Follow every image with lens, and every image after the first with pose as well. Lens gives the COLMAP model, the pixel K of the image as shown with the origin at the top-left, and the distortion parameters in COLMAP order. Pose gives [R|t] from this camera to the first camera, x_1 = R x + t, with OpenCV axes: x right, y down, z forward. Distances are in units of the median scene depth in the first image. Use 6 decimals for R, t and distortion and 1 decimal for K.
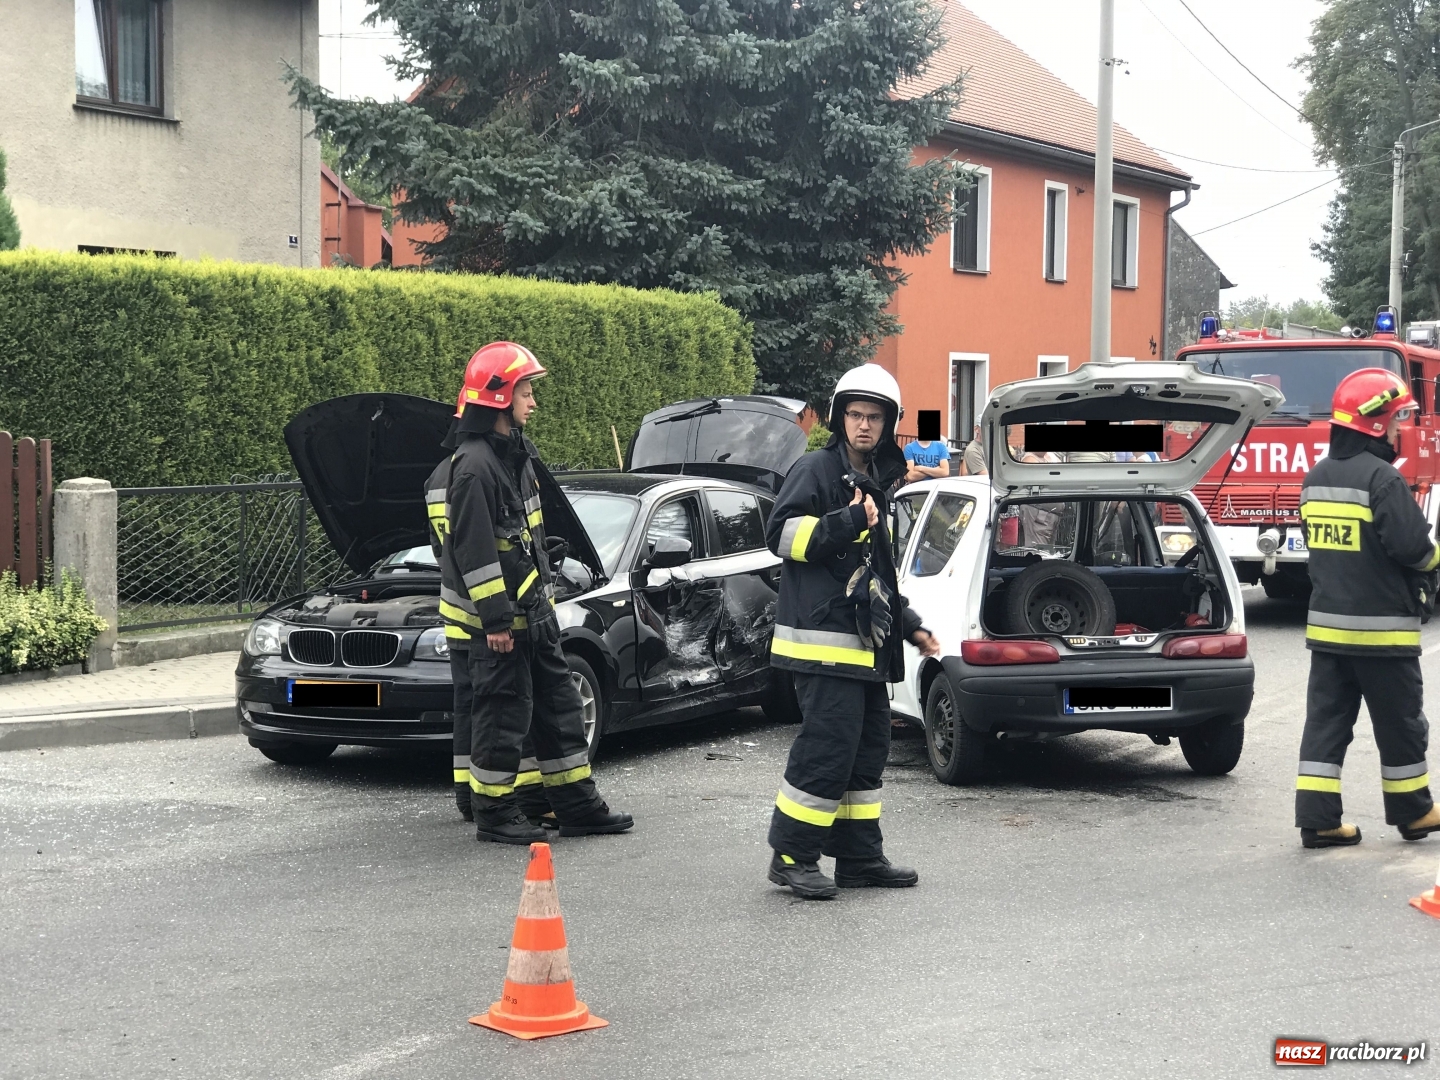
lens RADIAL K [[2364.3, 0, 681.9], [0, 2364.3, 568.7], [0, 0, 1]] dist [-0.095785, 1.179977]
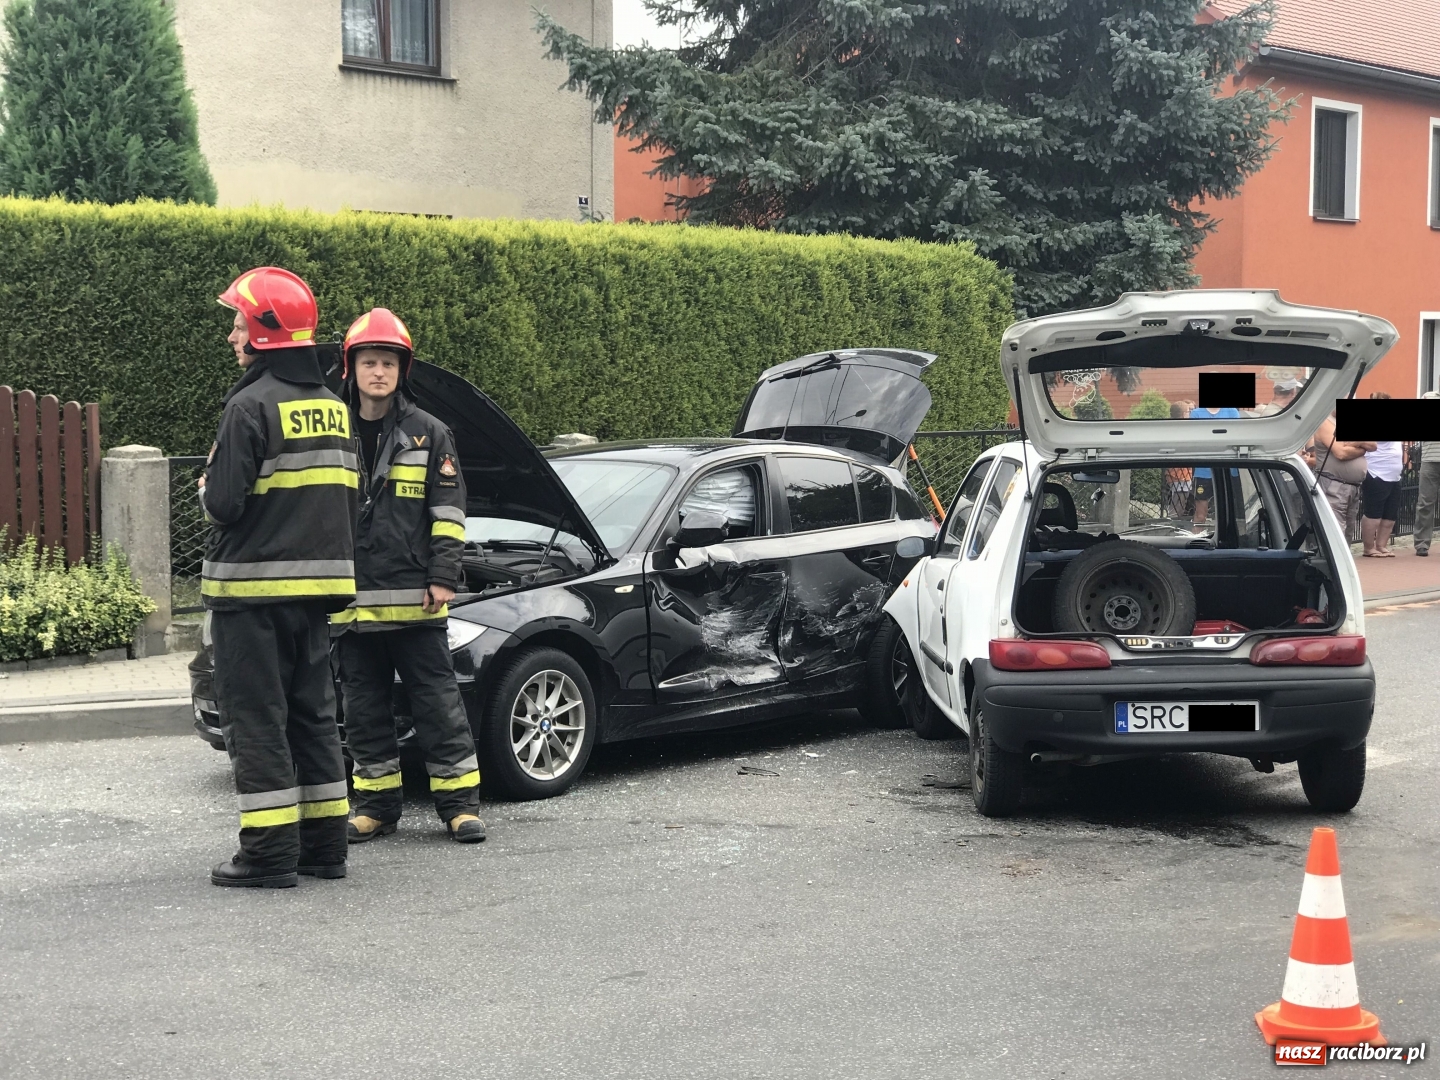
lens RADIAL K [[2364.3, 0, 681.9], [0, 2364.3, 568.7], [0, 0, 1]] dist [-0.095785, 1.179977]
pose [[0.981524, 0.006739, -0.191223, 0.114335], [-0.004637, 0.999924, 0.011438, -0.001827], [0.191285, -0.010340, 0.981480, 0.124264]]
